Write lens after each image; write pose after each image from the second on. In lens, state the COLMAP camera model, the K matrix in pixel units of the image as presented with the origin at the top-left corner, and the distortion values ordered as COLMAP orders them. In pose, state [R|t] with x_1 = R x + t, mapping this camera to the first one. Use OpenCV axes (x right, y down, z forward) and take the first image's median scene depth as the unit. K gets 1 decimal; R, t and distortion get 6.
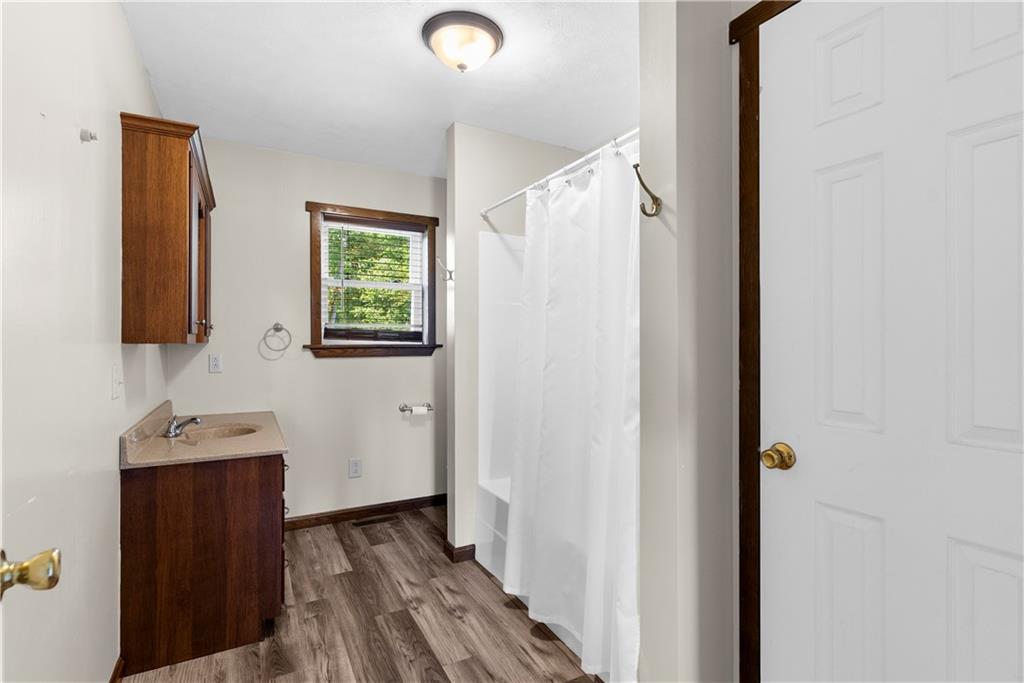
lens RADIAL K [[486.6, 0, 511.3], [0, 486.6, 340.6], [0, 0, 1]] dist [0.000603, 0.000314]
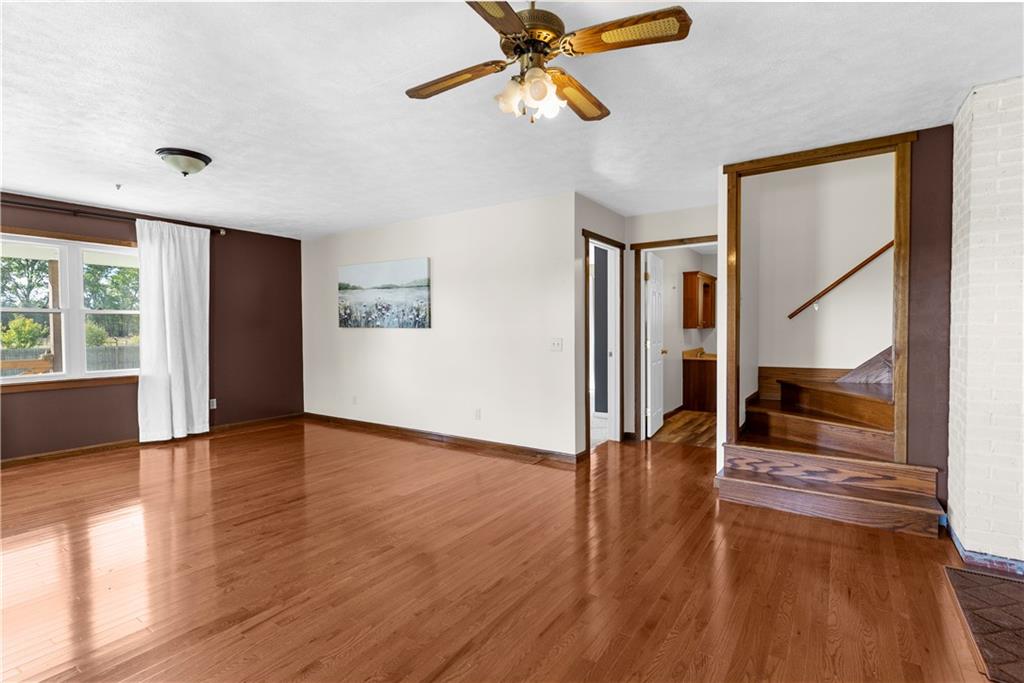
lens RADIAL K [[486.6, 0, 511.2], [0, 486.6, 339.7], [0, 0, 1]] dist [0.000603, 0.000314]
pose [[0.462410, 0.021275, -0.886411, 2.019087], [-0.001697, 0.999731, 0.023110, 0.008216], [0.886665, -0.009182, 0.462322, -2.033461]]
